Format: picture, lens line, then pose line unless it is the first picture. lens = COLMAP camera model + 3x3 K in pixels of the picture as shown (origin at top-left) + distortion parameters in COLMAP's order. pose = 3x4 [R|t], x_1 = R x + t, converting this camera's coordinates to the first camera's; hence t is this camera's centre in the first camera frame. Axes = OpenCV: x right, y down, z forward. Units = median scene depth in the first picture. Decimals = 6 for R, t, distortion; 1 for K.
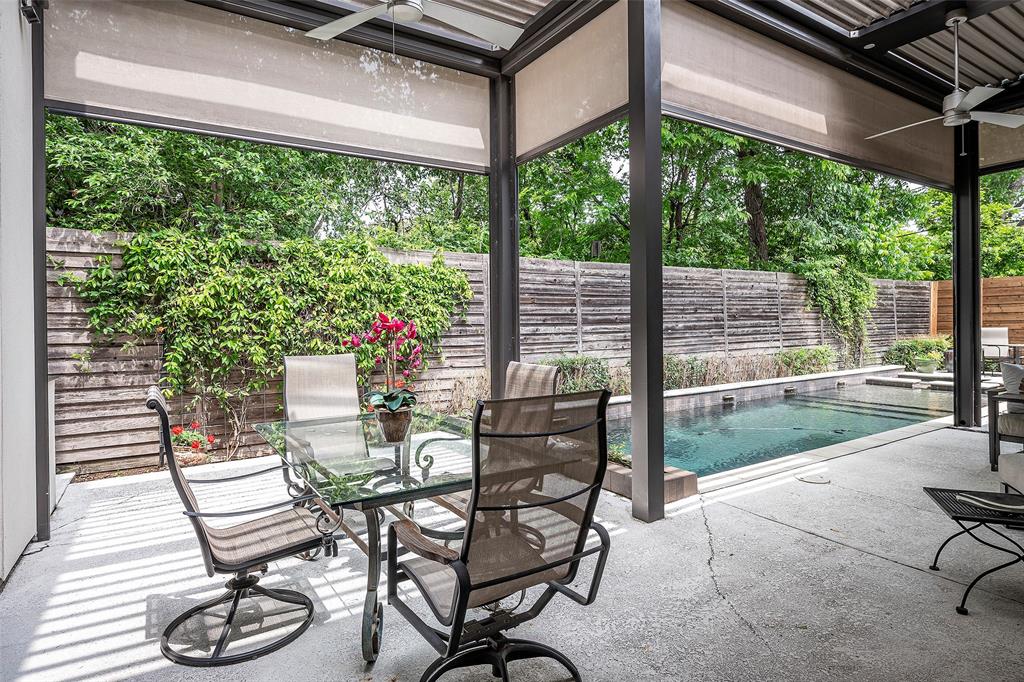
lens RADIAL K [[569.8, 0, 519.1], [0, 569.8, 331.6], [0, 0, 1]] dist [-0.001878, 0.000355]
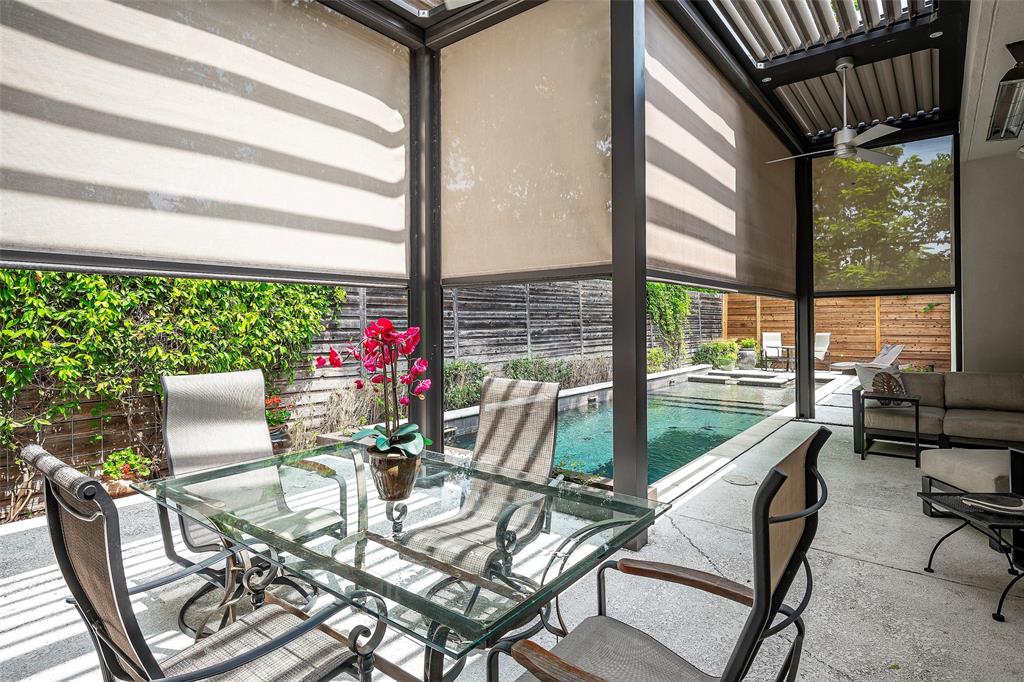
lens RADIAL K [[543.9, 0, 524.4], [0, 543.9, 323.0], [0, 0, 1]] dist [0.000554, -0.000049]
pose [[0.942454, 0.009370, 0.334205, -0.125476], [-0.002917, 0.999800, -0.019804, -0.005860], [-0.334324, 0.017690, 0.942292, 0.124421]]
